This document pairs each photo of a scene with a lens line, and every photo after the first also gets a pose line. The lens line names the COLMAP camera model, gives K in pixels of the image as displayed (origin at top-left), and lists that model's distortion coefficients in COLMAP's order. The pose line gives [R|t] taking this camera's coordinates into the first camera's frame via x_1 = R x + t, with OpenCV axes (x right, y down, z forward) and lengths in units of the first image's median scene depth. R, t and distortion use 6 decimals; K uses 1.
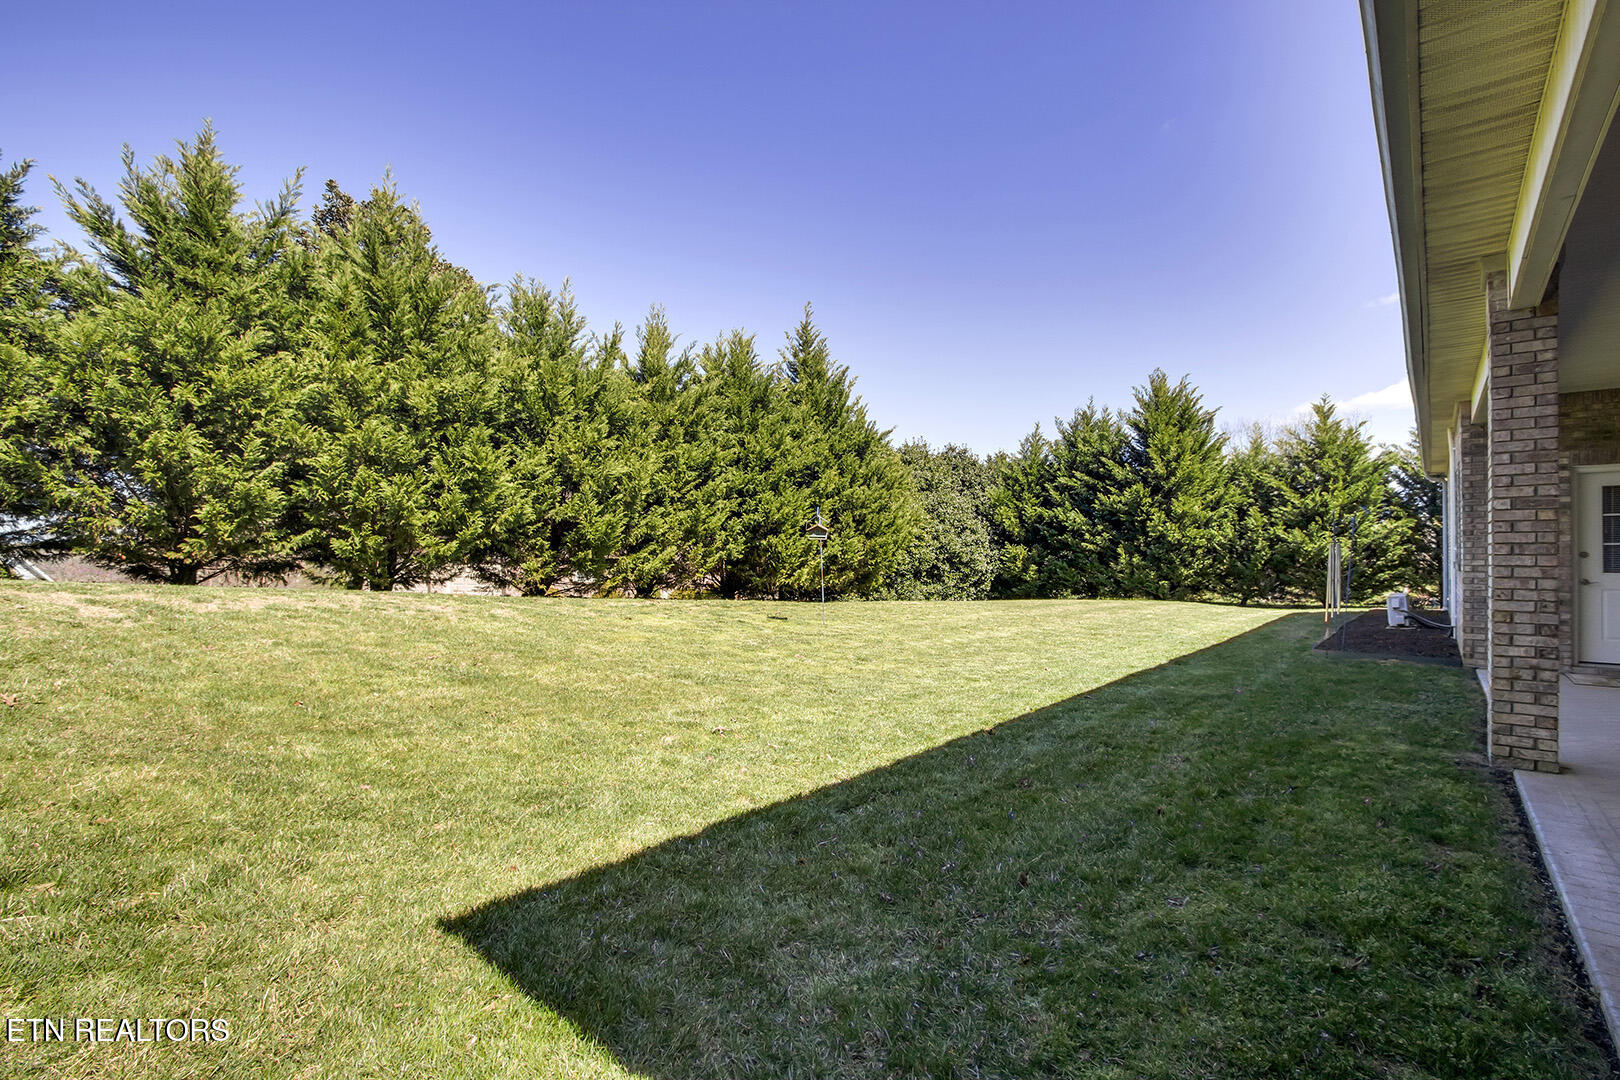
lens RADIAL K [[744.3, 0, 810.2], [0, 744.3, 552.1], [0, 0, 1]] dist [-0.013825, 0.000675]
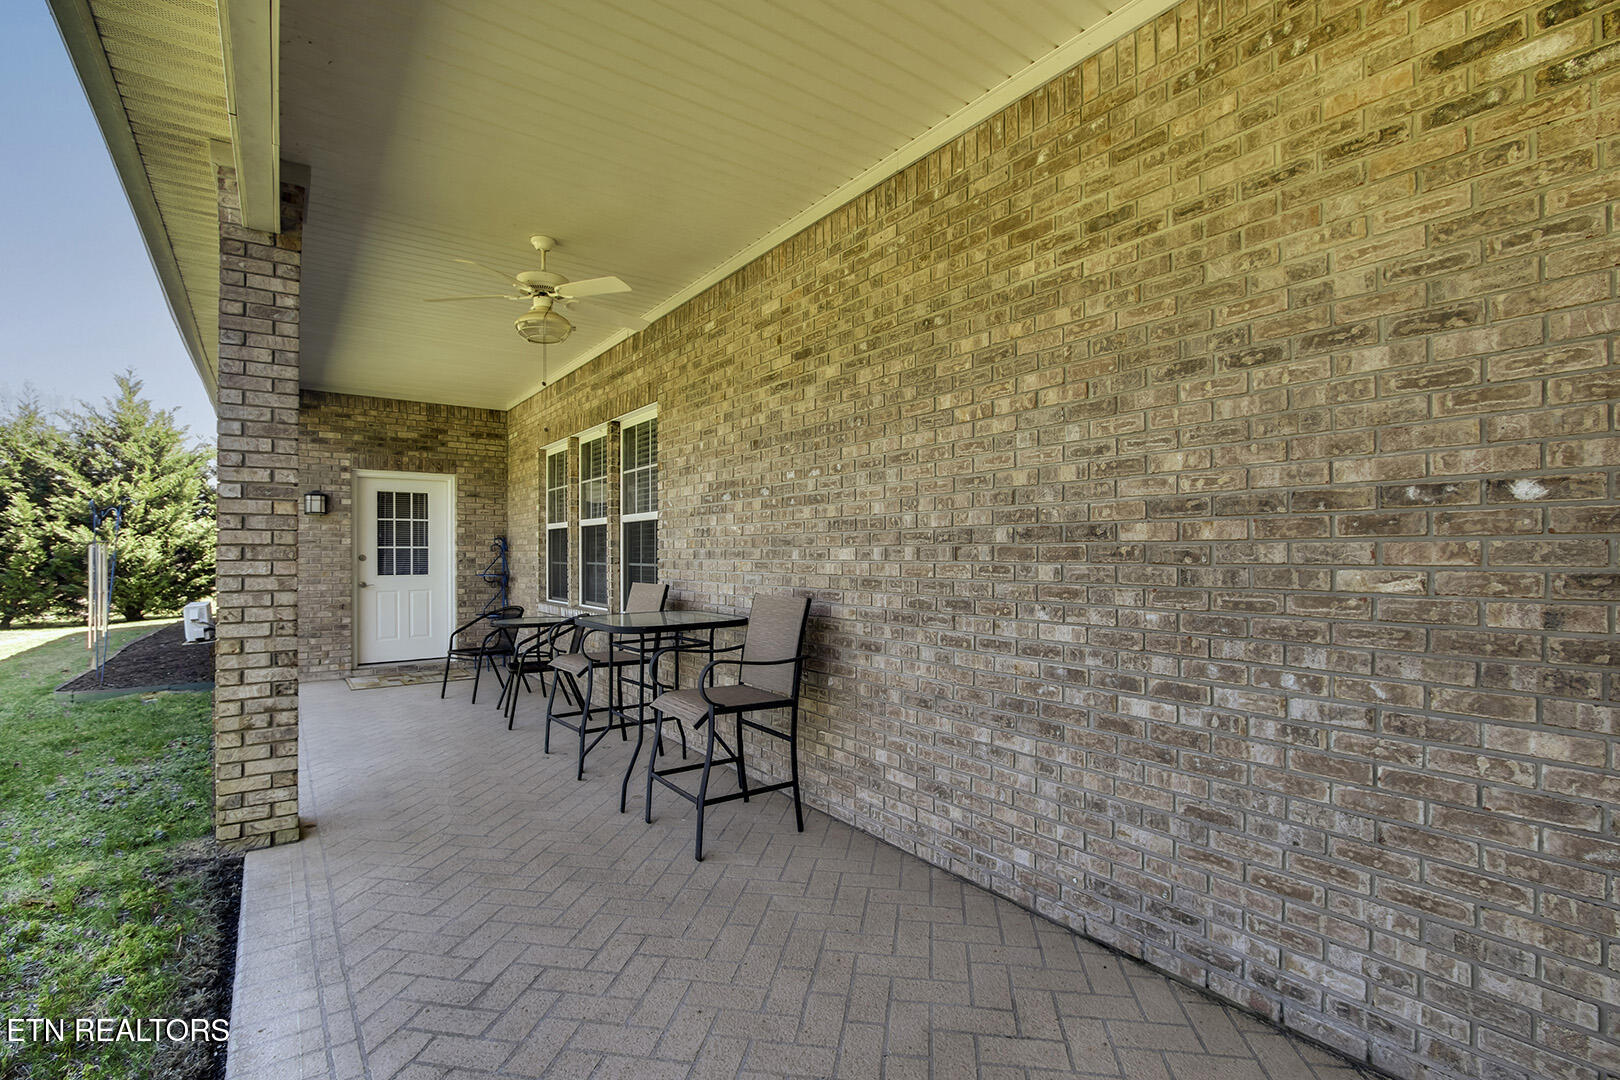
lens RADIAL K [[744.3, 0, 811.8], [0, 744.3, 547.6], [0, 0, 1]] dist [-0.013825, 0.000675]
pose [[0.239033, 0.008838, 0.970971, 0.215769], [-0.000104, 0.999959, -0.009076, -0.001444], [-0.971011, 0.002068, 0.239024, 0.157375]]
